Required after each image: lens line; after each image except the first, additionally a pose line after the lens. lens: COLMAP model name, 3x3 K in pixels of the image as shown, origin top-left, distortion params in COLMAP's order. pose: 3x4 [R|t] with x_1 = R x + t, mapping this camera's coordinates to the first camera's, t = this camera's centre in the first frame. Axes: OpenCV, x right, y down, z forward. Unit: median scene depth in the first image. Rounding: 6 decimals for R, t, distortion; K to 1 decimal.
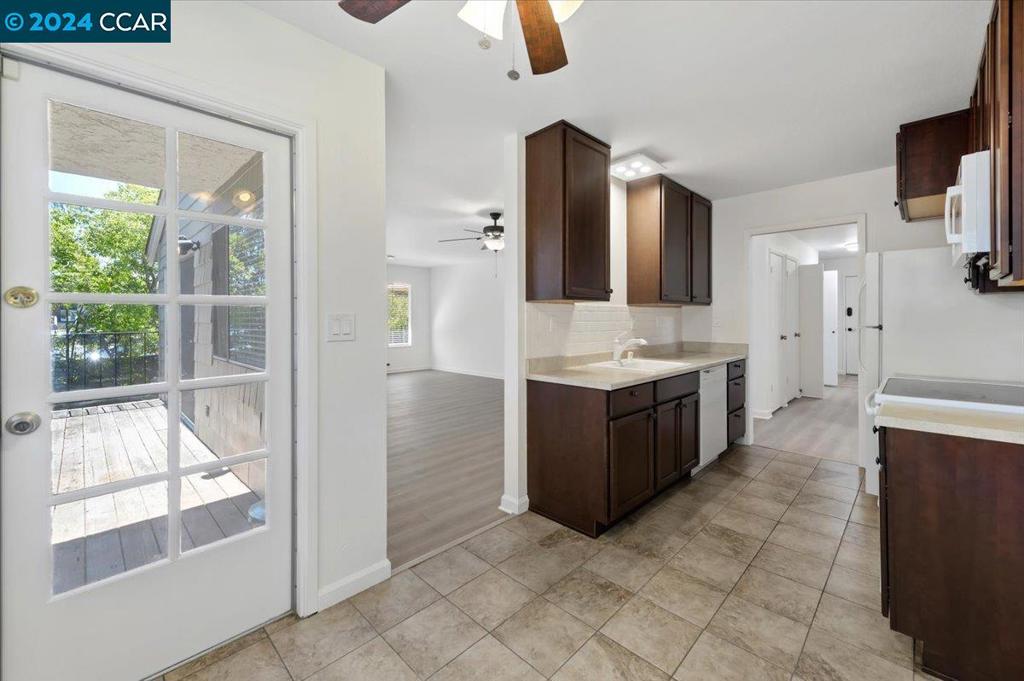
lens RADIAL K [[413.1, 0, 526.8], [0, 413.1, 317.7], [0, 0, 1]] dist [0.008631, -0.000982]
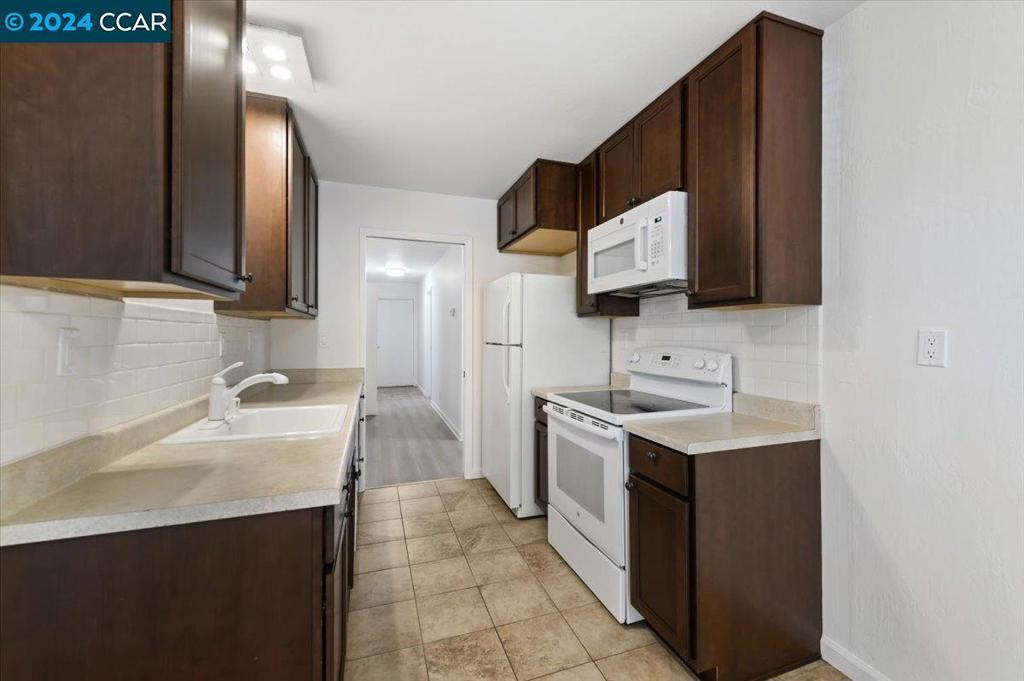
lens RADIAL K [[413.1, 0, 513.8], [0, 413.1, 338.8], [0, 0, 1]] dist [0.008631, -0.000982]
pose [[0.466632, -0.004012, 0.884442, -0.071292], [-0.000283, 0.999989, 0.004686, 0.002431], [-0.884452, -0.002436, 0.466626, 0.527239]]
